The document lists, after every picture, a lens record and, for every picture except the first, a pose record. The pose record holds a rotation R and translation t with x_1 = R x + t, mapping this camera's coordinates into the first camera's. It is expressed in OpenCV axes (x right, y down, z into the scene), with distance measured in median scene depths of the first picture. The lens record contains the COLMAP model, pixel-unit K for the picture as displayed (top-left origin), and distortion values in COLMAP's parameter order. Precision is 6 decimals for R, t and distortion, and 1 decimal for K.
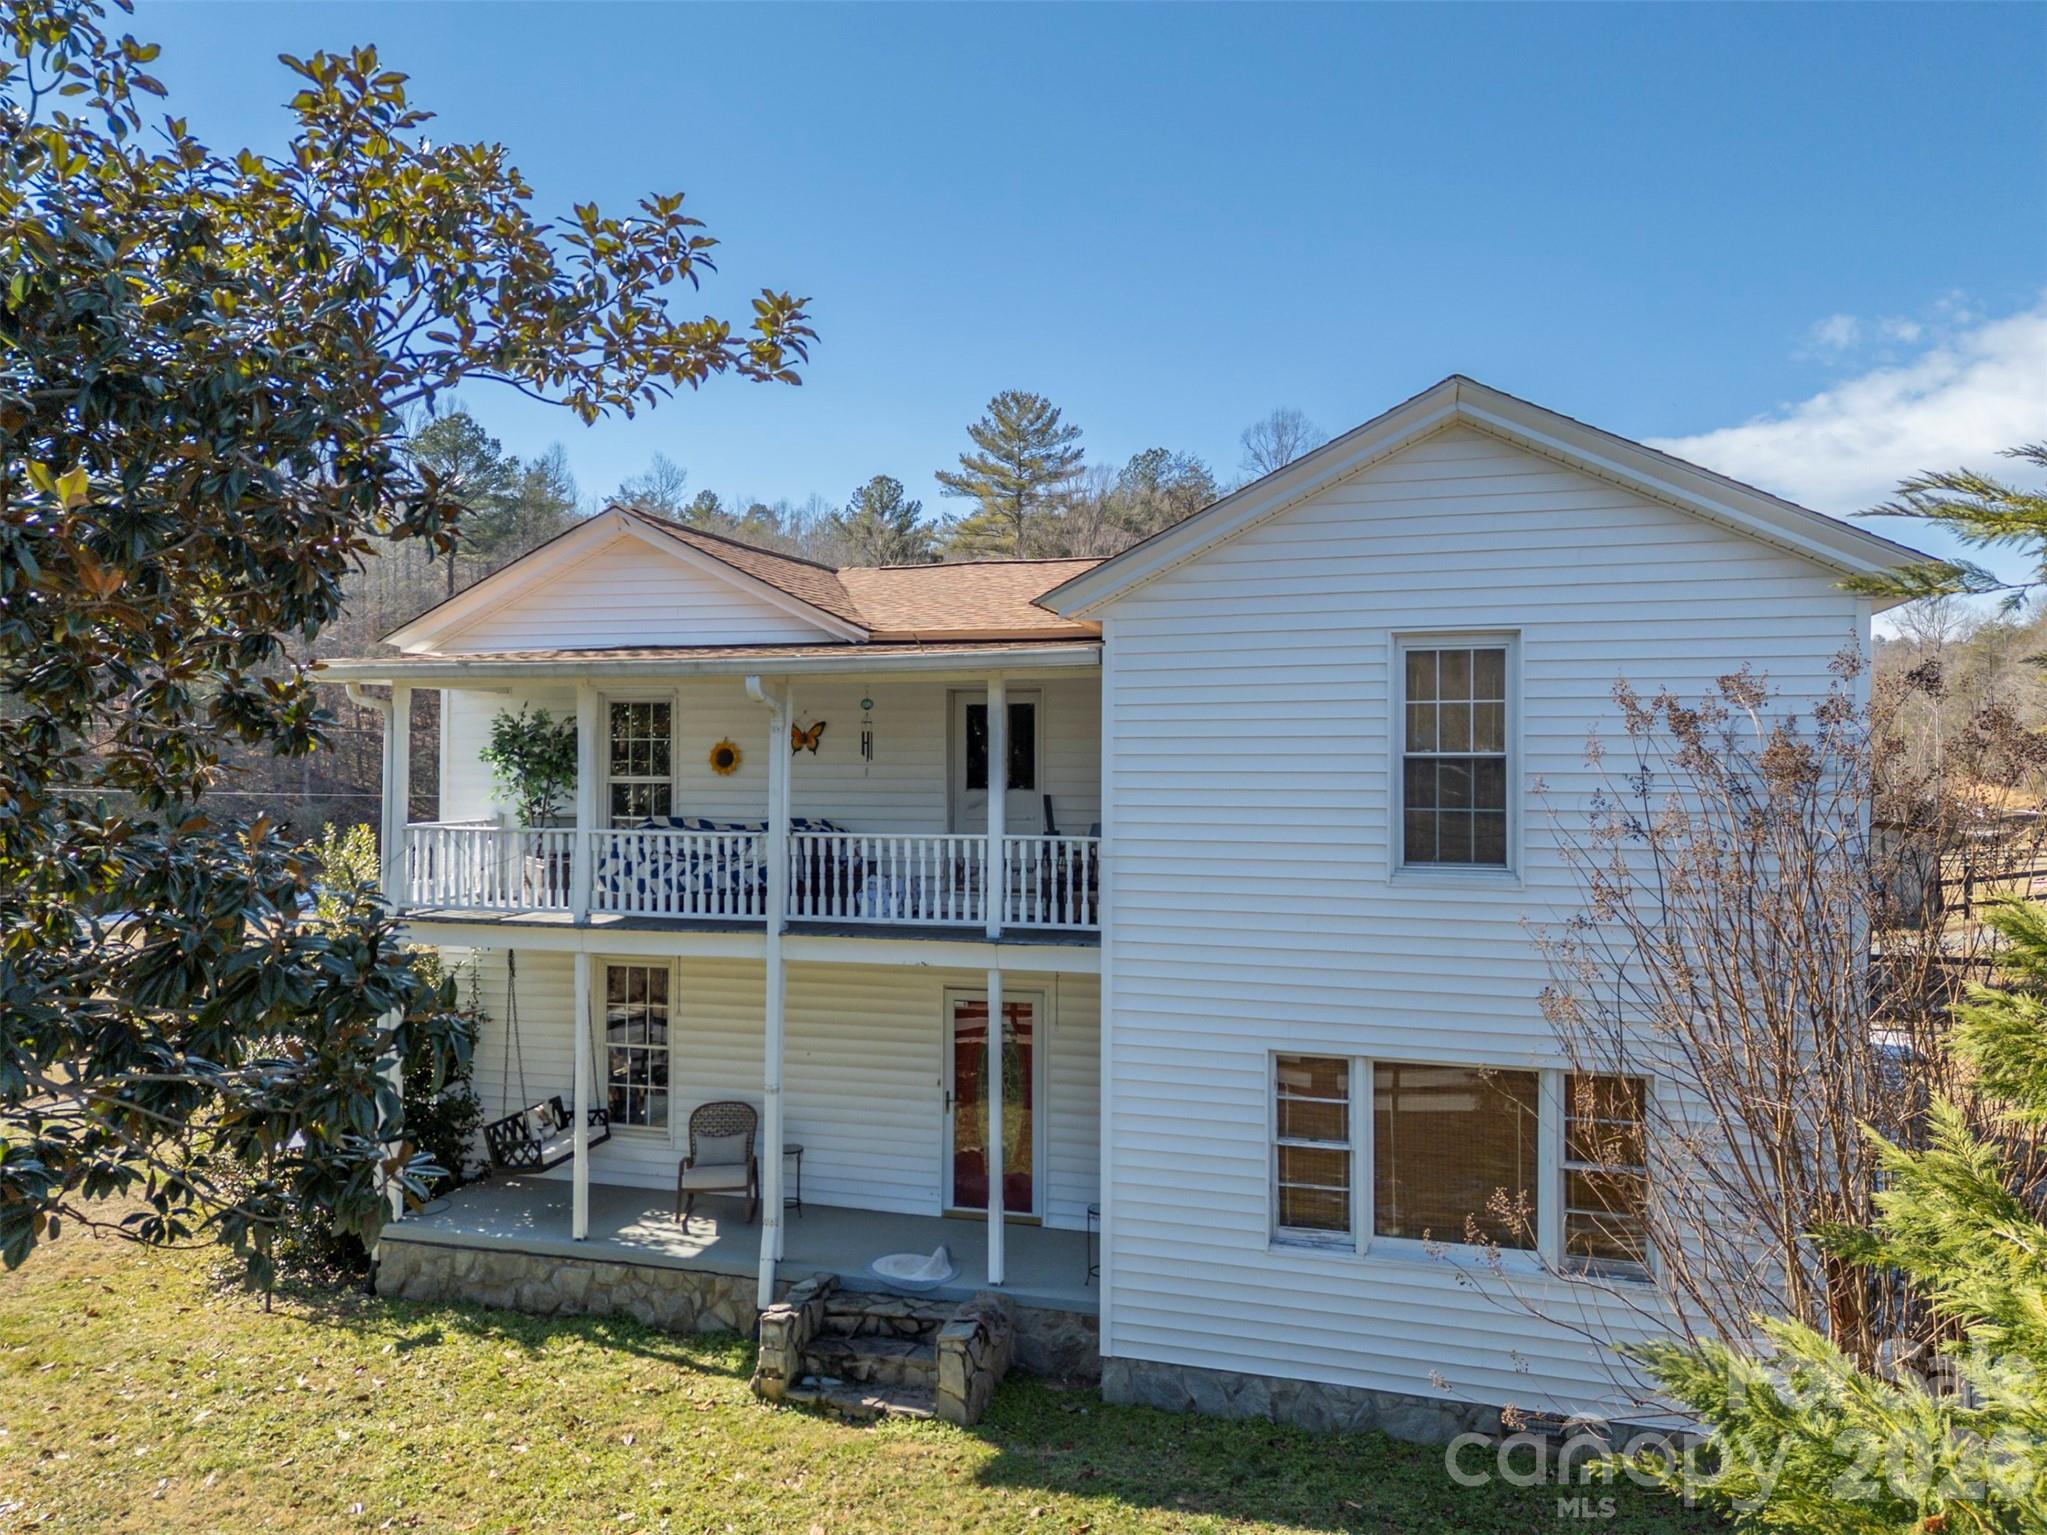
lens RADIAL K [[1499.4, 0, 1031.1], [0, 1499.4, 755.5], [0, 0, 1]] dist [0.089251, -0.076230]
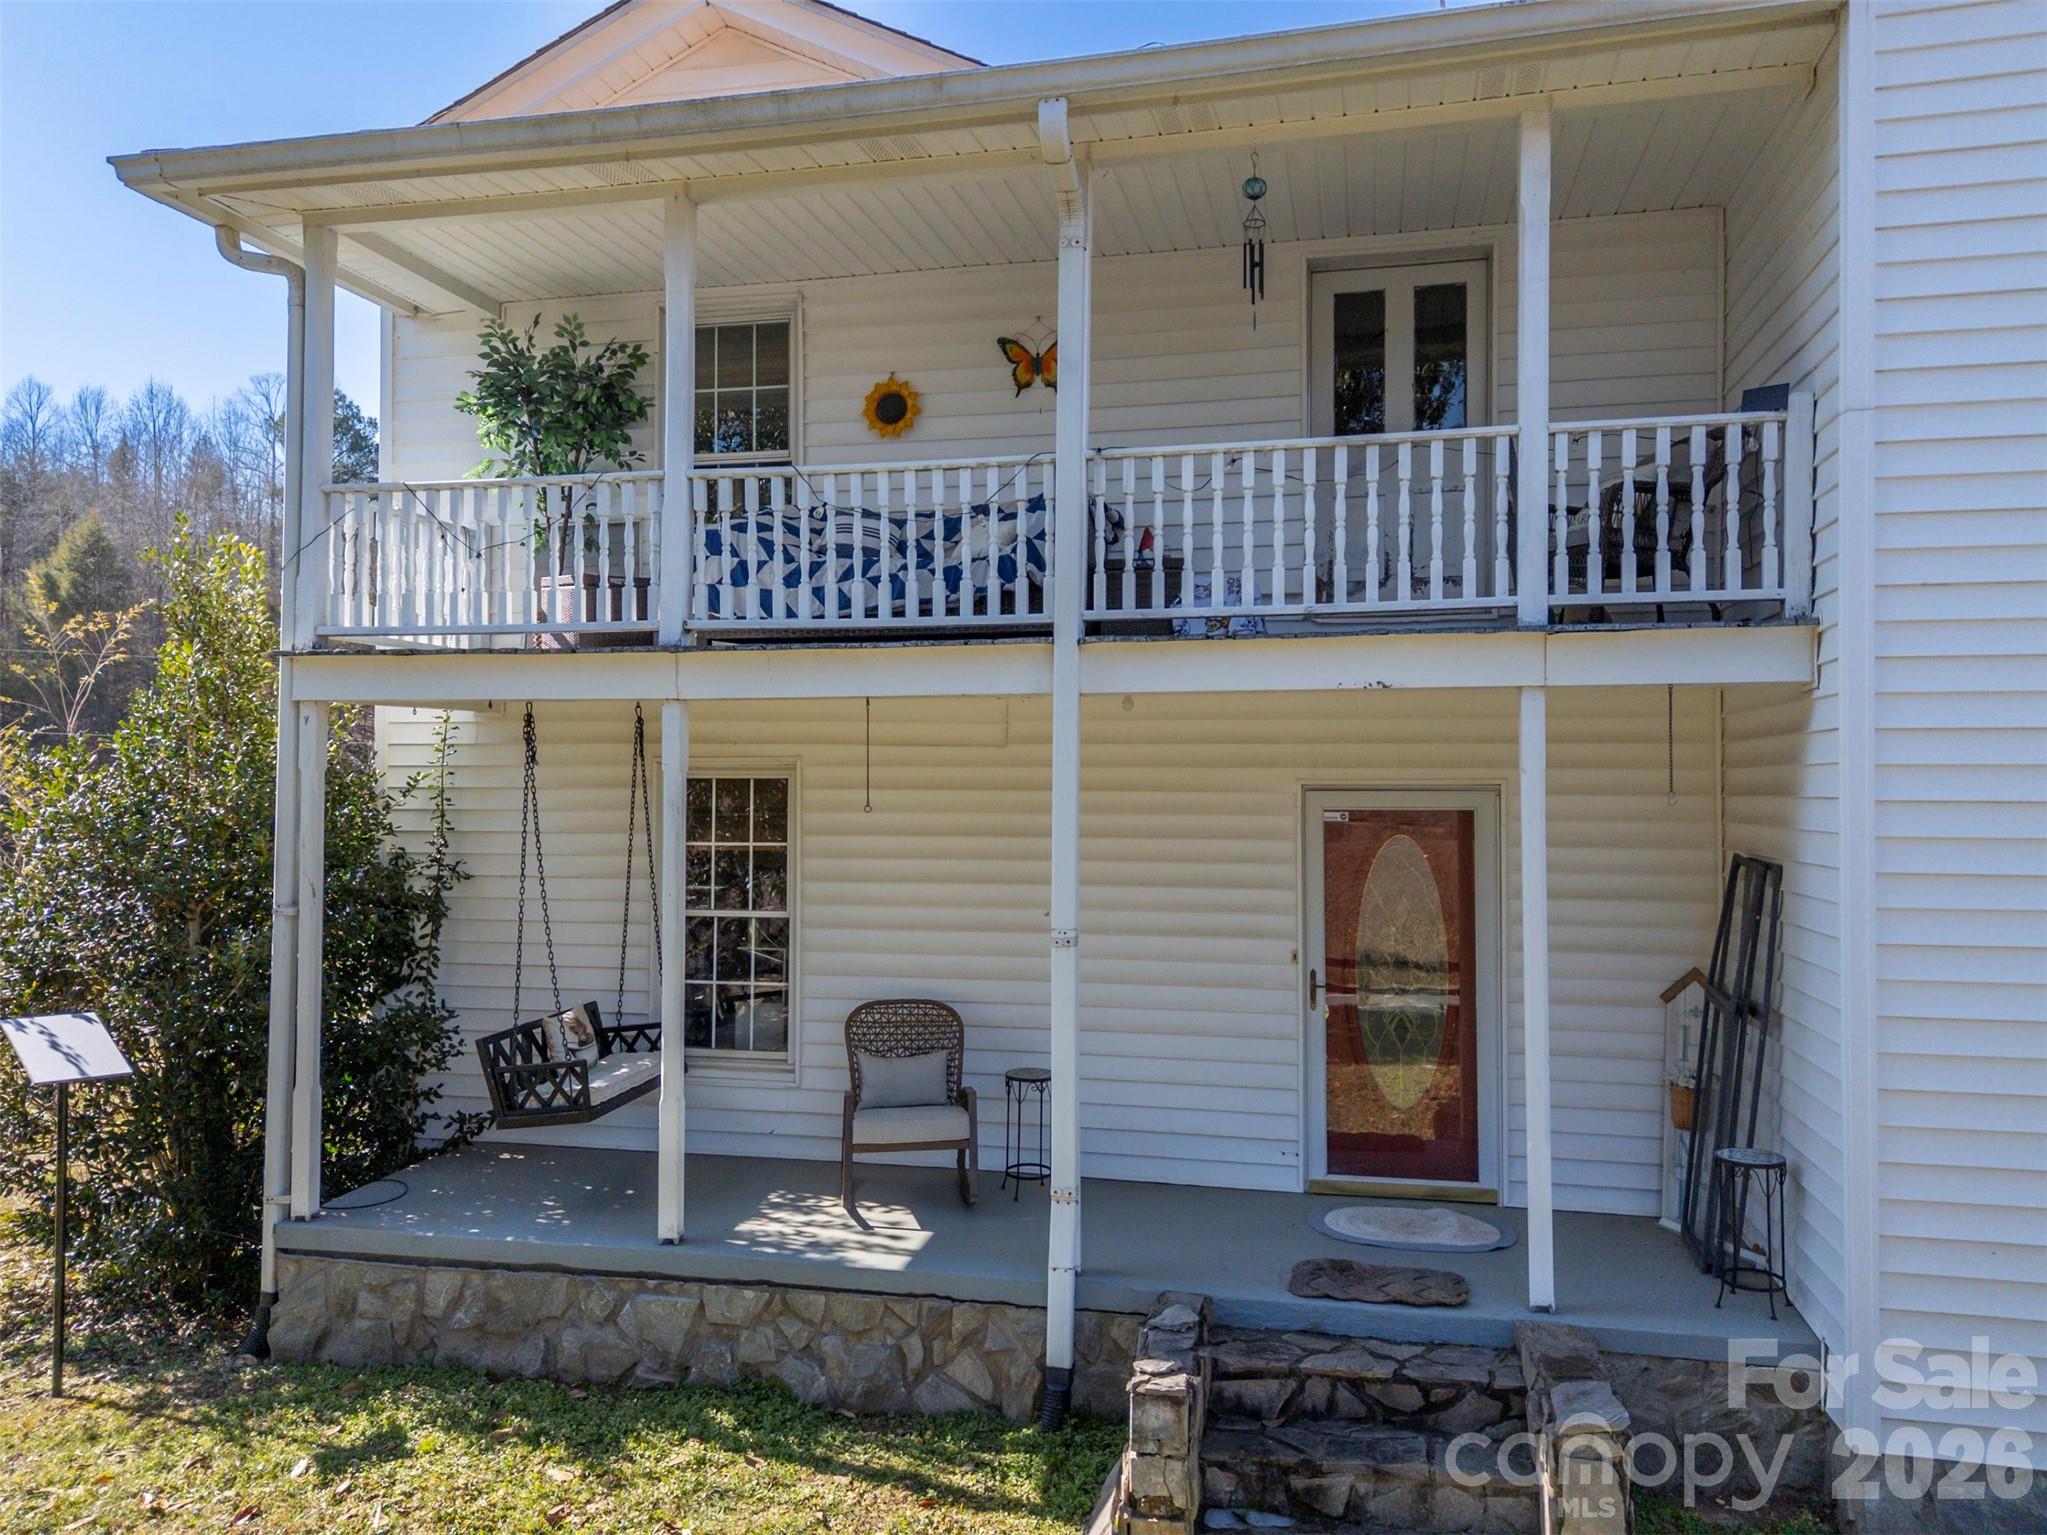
lens RADIAL K [[1499.4, 0, 1031.1], [0, 1499.4, 755.5], [0, 0, 1]] dist [0.089251, -0.076230]
pose [[0.997172, 0.000805, 0.075143, -0.227571], [0.000650, 0.999813, -0.019333, 0.171346], [-0.075145, 0.019328, 0.996985, 0.494648]]
